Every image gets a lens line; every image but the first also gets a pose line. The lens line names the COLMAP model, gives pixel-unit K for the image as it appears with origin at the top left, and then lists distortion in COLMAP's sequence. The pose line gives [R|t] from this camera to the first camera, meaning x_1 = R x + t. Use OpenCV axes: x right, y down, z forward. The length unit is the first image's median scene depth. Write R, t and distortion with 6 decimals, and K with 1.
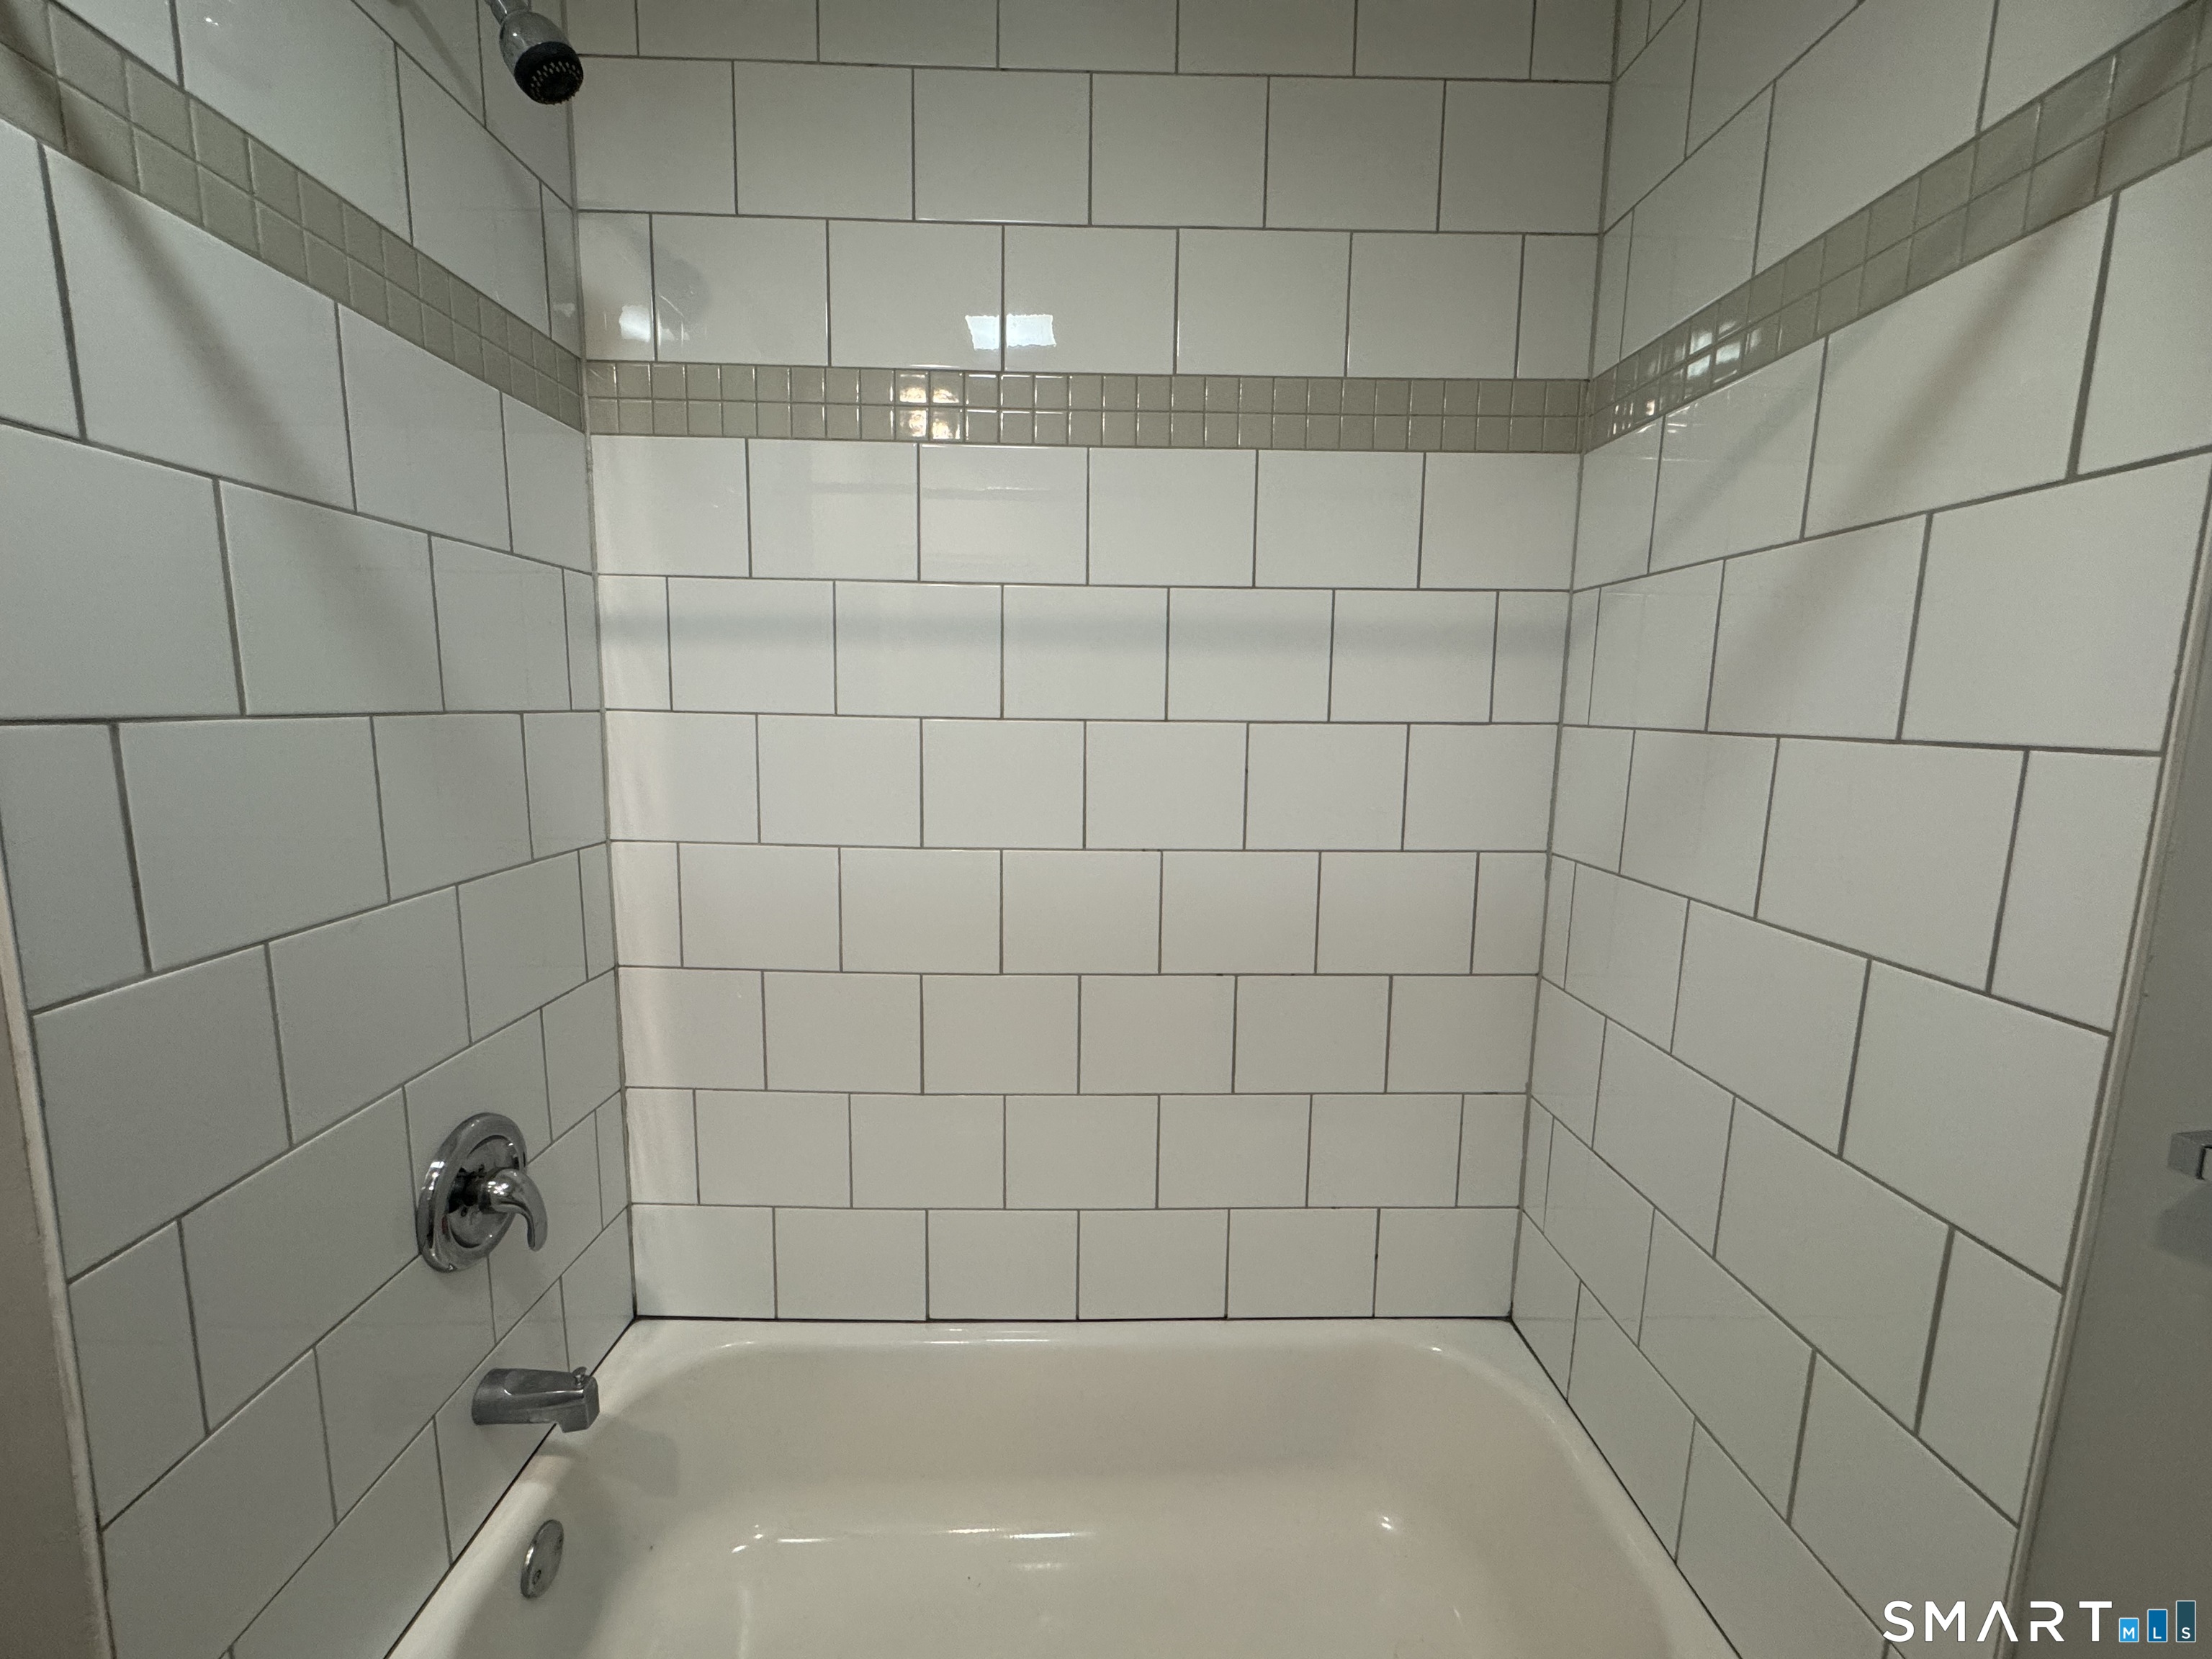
lens RADIAL K [[875.1, 0, 1106.2], [0, 875.1, 829.7], [0, 0, 1]] dist [-0.006452, 0.000832]
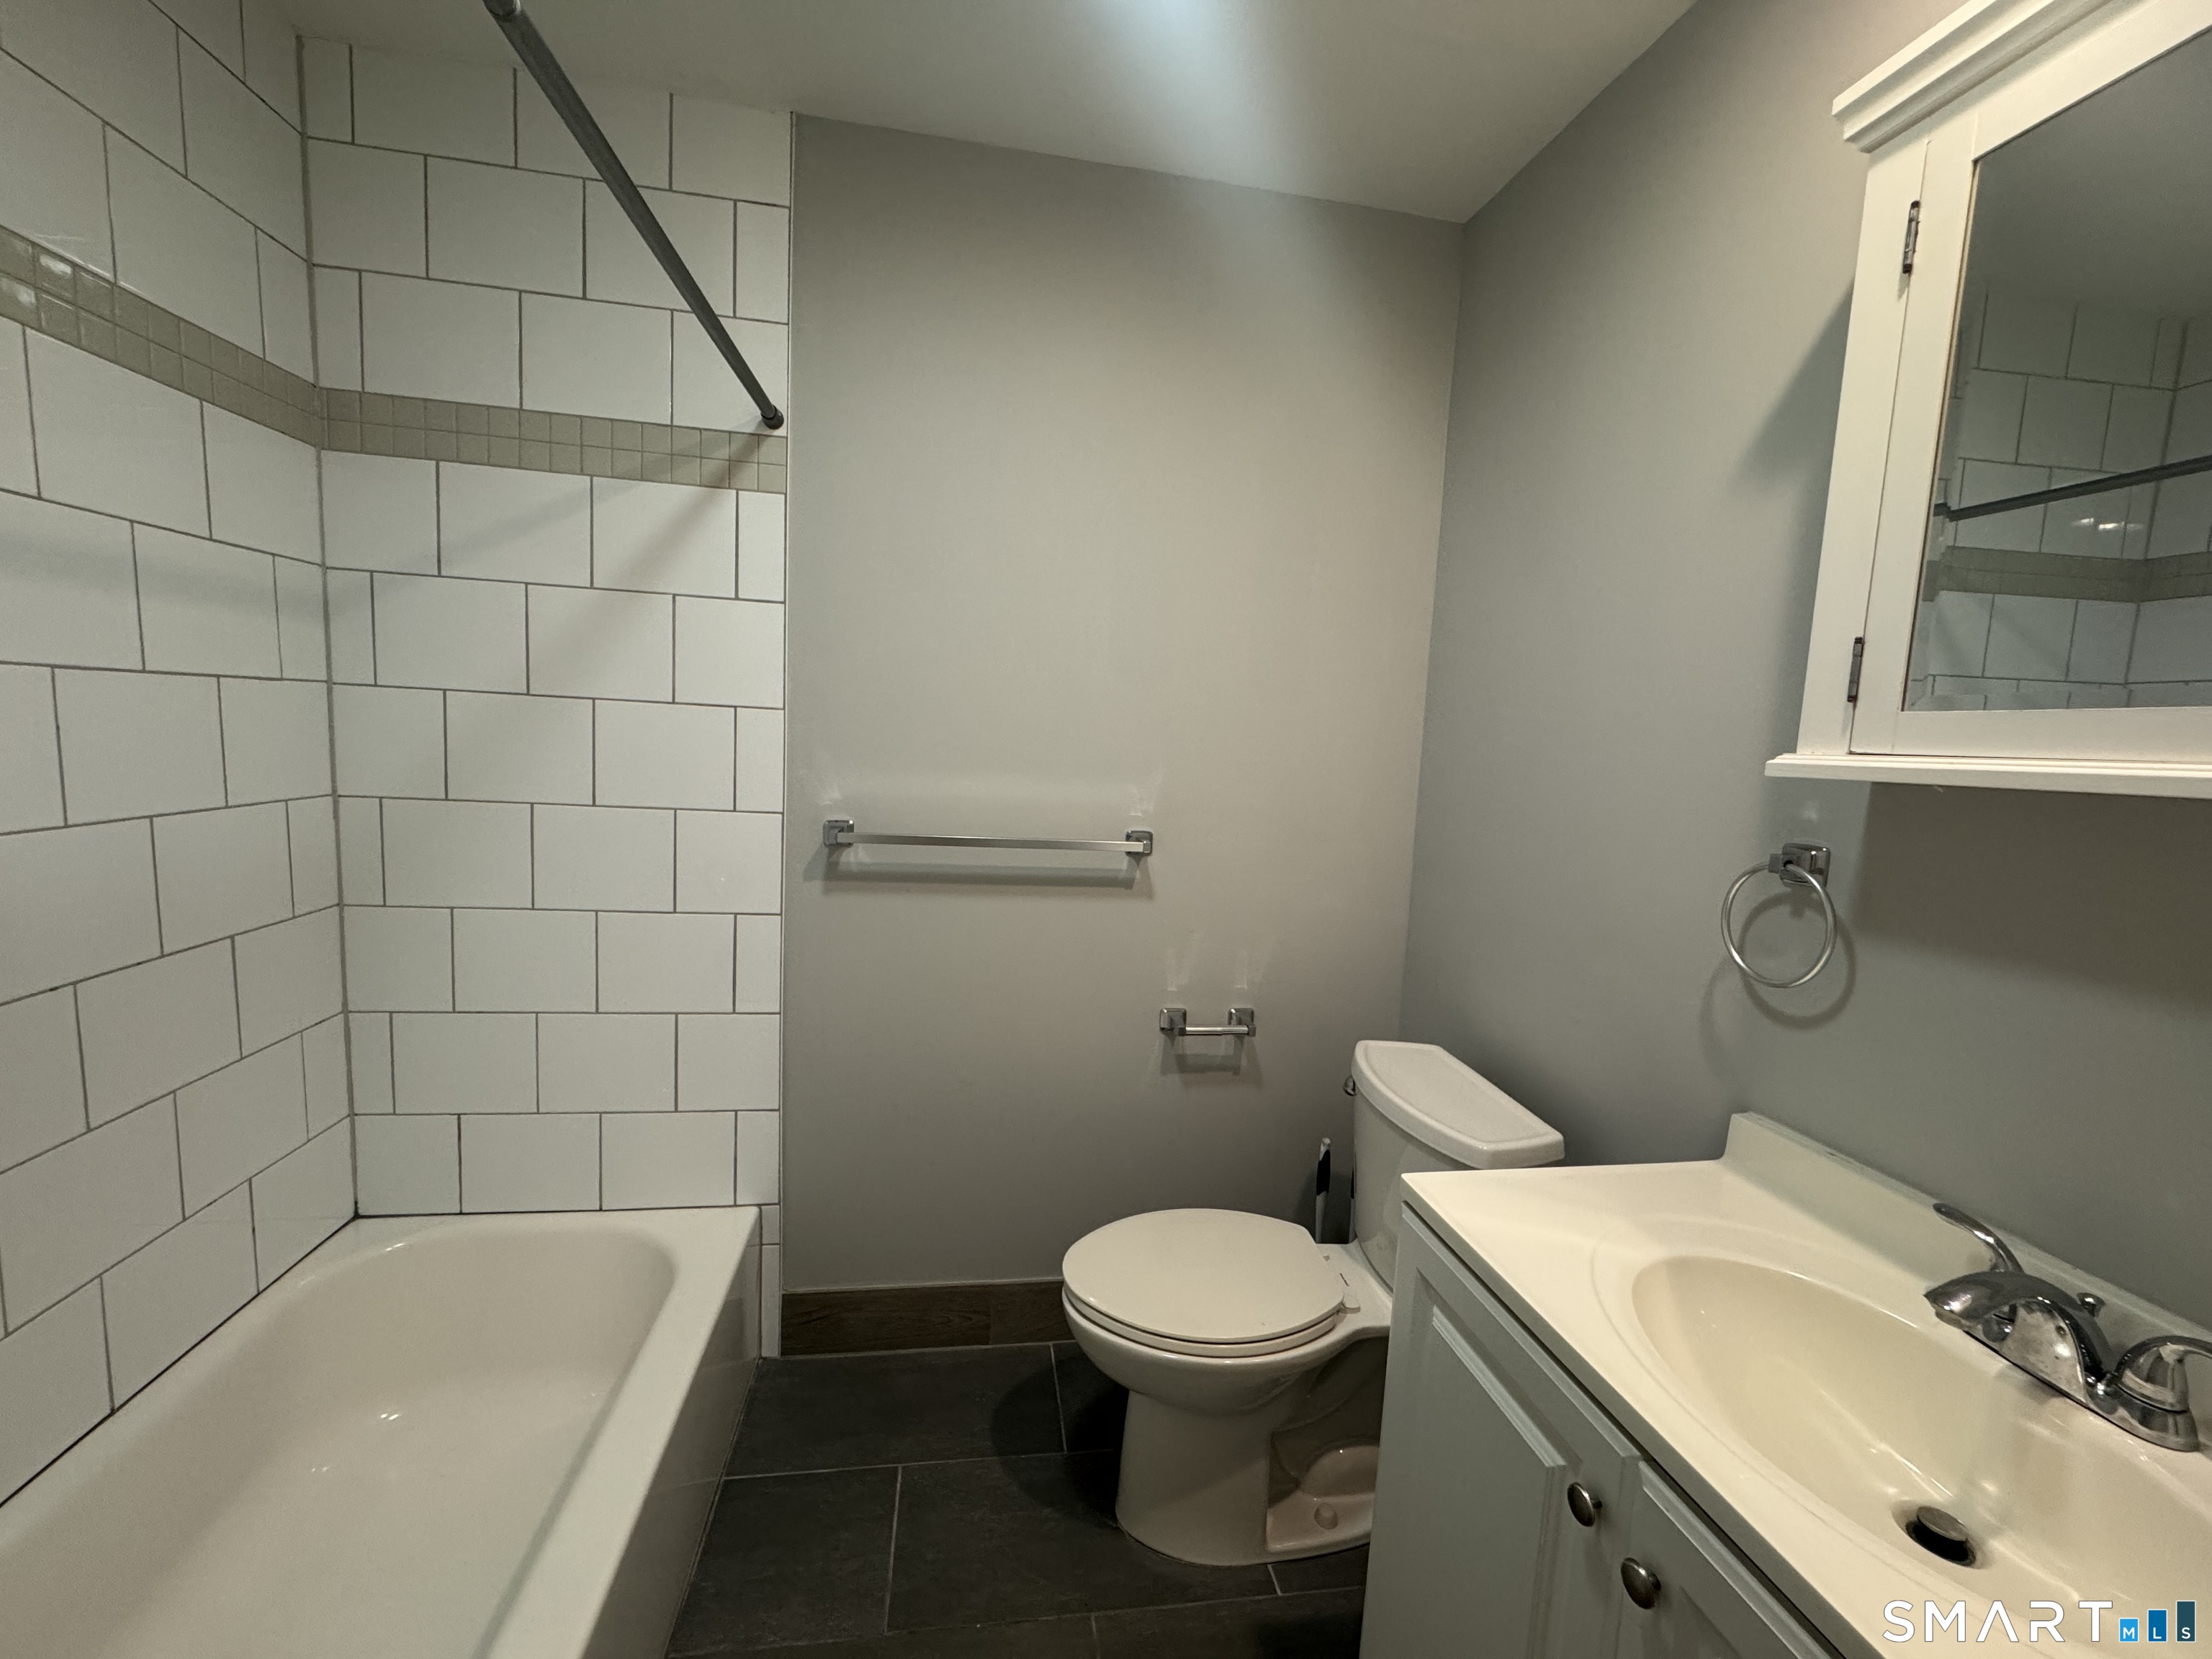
lens RADIAL K [[875.1, 0, 1103.6], [0, 875.1, 829.5], [0, 0, 1]] dist [-0.006452, 0.000832]
pose [[-0.126254, -0.131295, 0.983271, -0.788514], [0.086054, 0.986016, 0.142712, -0.006061], [-0.988258, 0.102632, -0.113190, 0.149577]]
